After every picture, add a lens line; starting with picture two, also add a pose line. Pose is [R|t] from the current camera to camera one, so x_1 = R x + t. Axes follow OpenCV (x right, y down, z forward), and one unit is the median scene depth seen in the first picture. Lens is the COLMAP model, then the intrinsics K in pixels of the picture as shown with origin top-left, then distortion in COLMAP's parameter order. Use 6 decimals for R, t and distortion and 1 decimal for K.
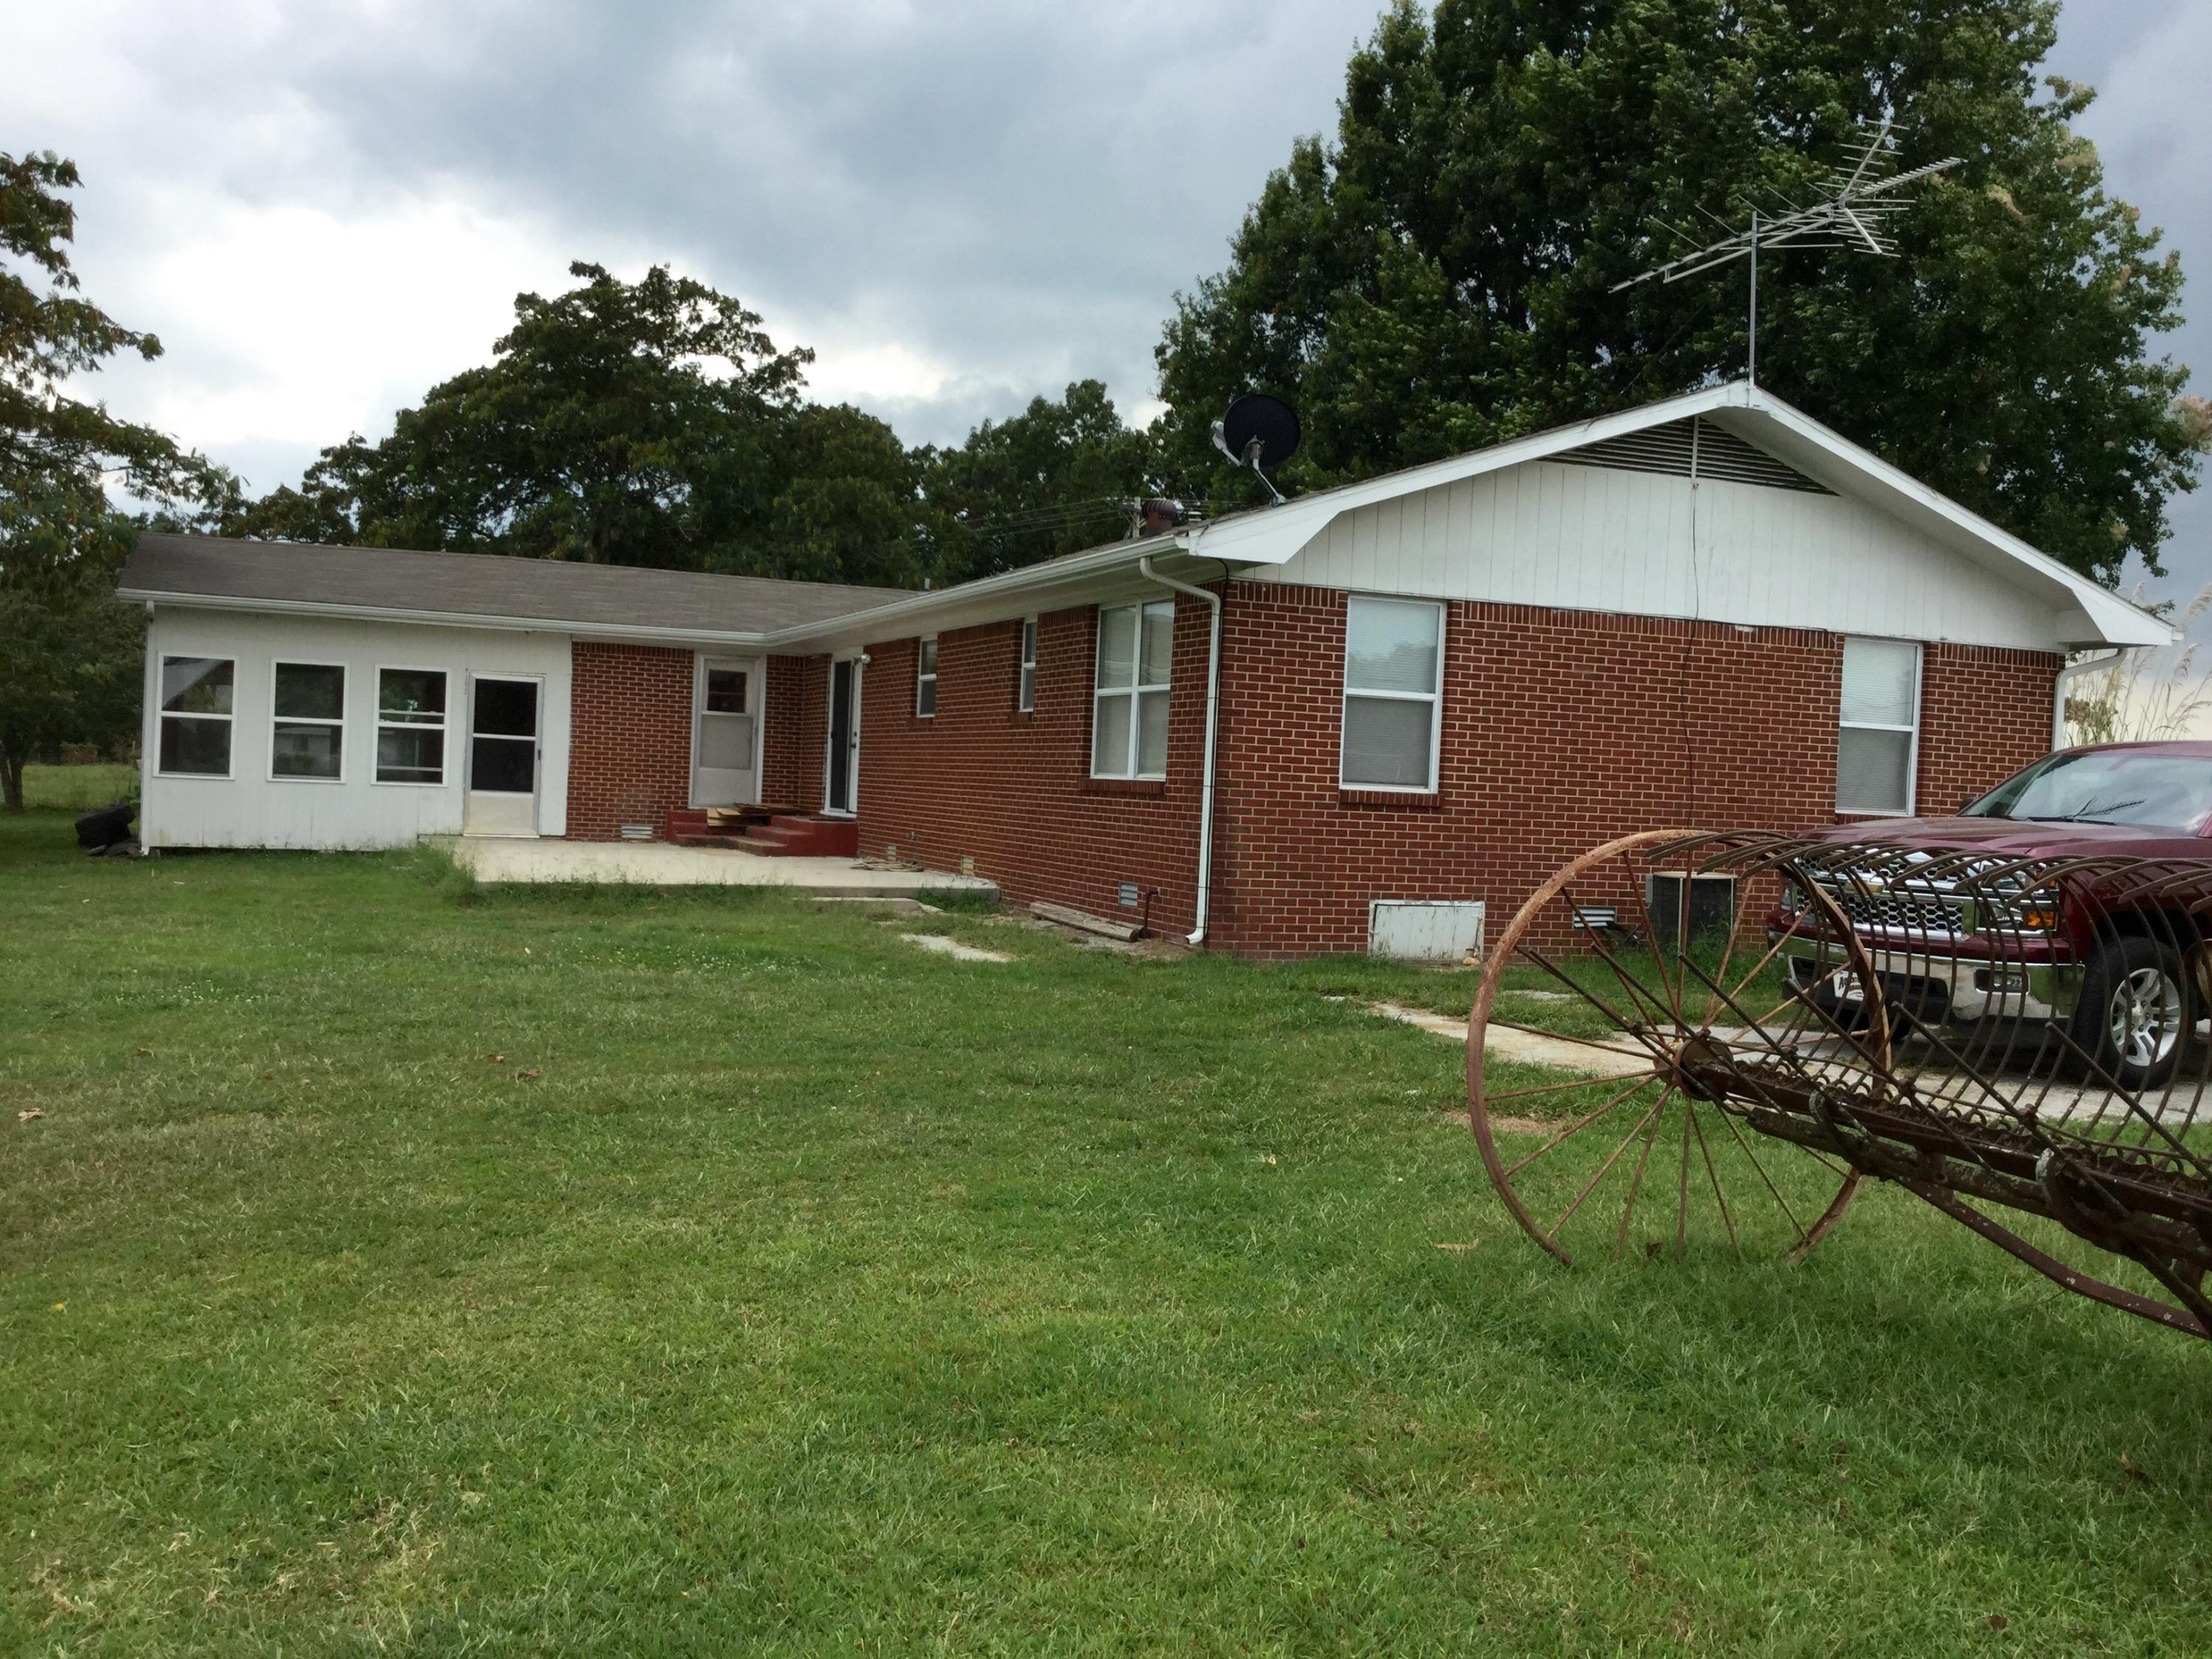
lens RADIAL K [[1975.0, 0, 1111.9], [0, 1975.0, 825.6], [0, 0, 1]] dist [0.164469, -0.278103]
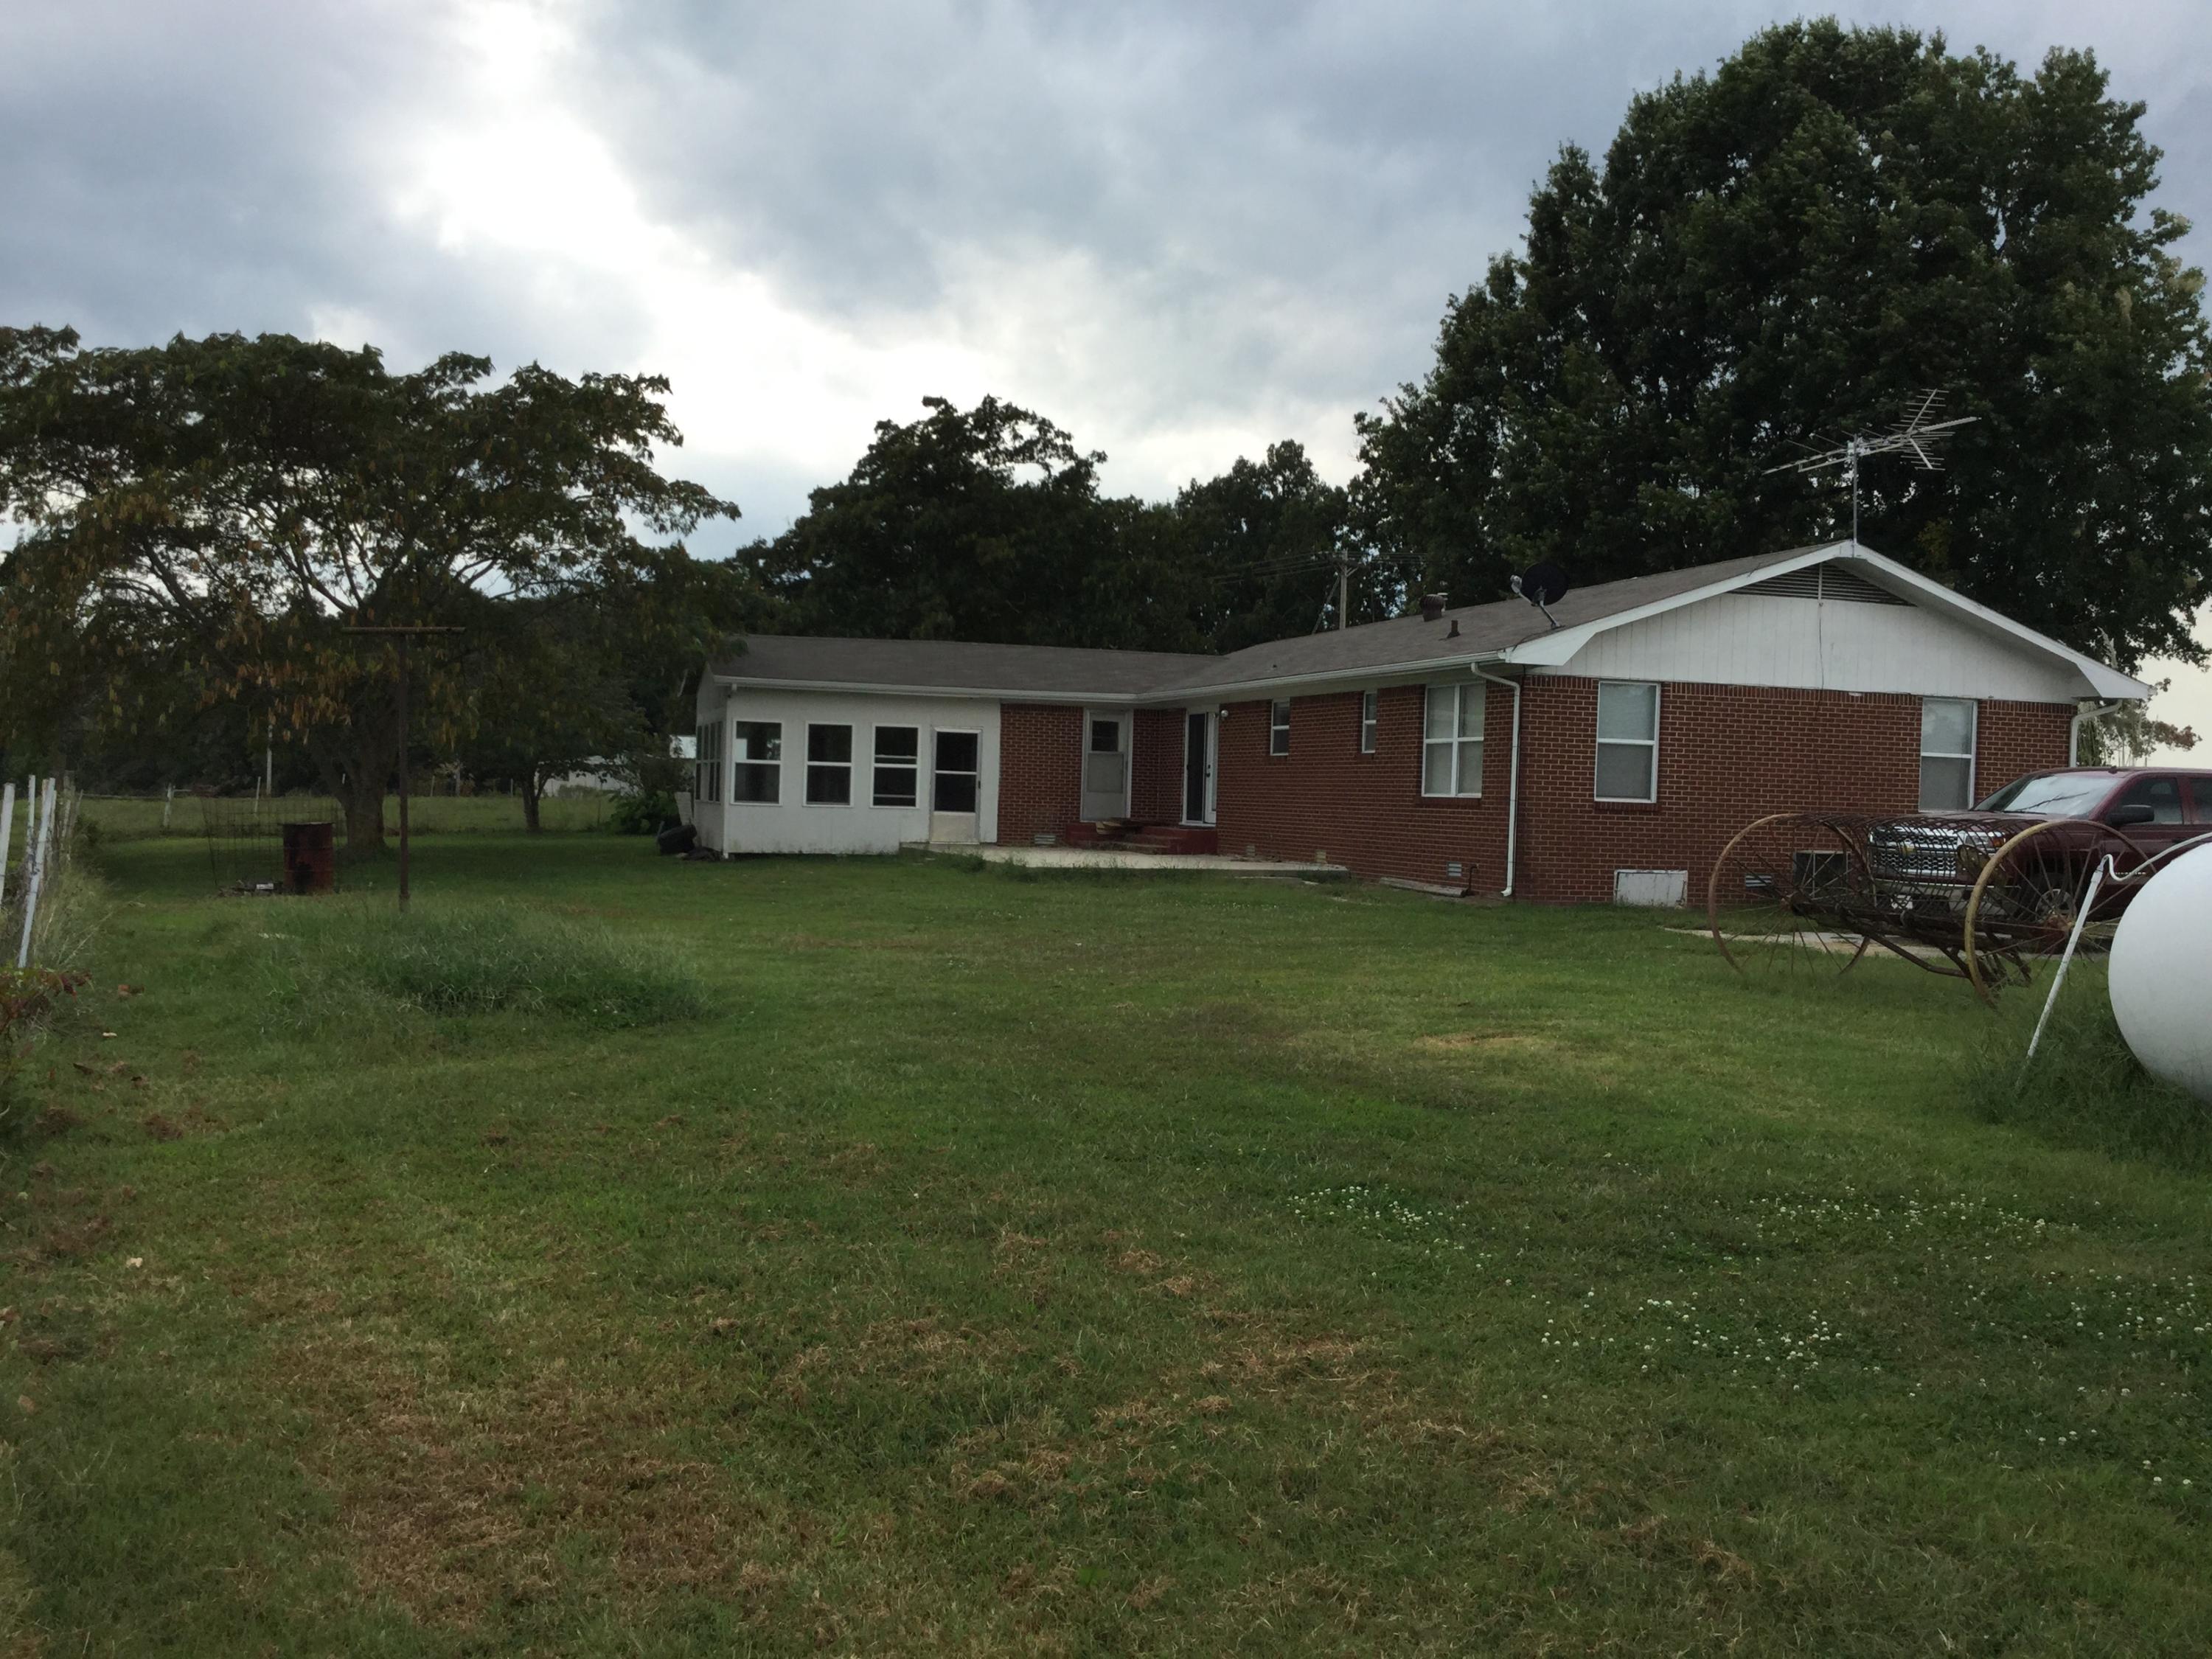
lens RADIAL K [[1975.0, 0, 1111.9], [0, 1975.0, 825.6], [0, 0, 1]] dist [0.164469, -0.278103]
pose [[0.997172, -0.012608, -0.074095, -0.095272], [0.011966, 0.999887, -0.009102, 0.007068], [0.074201, 0.008190, 0.997210, -0.392326]]
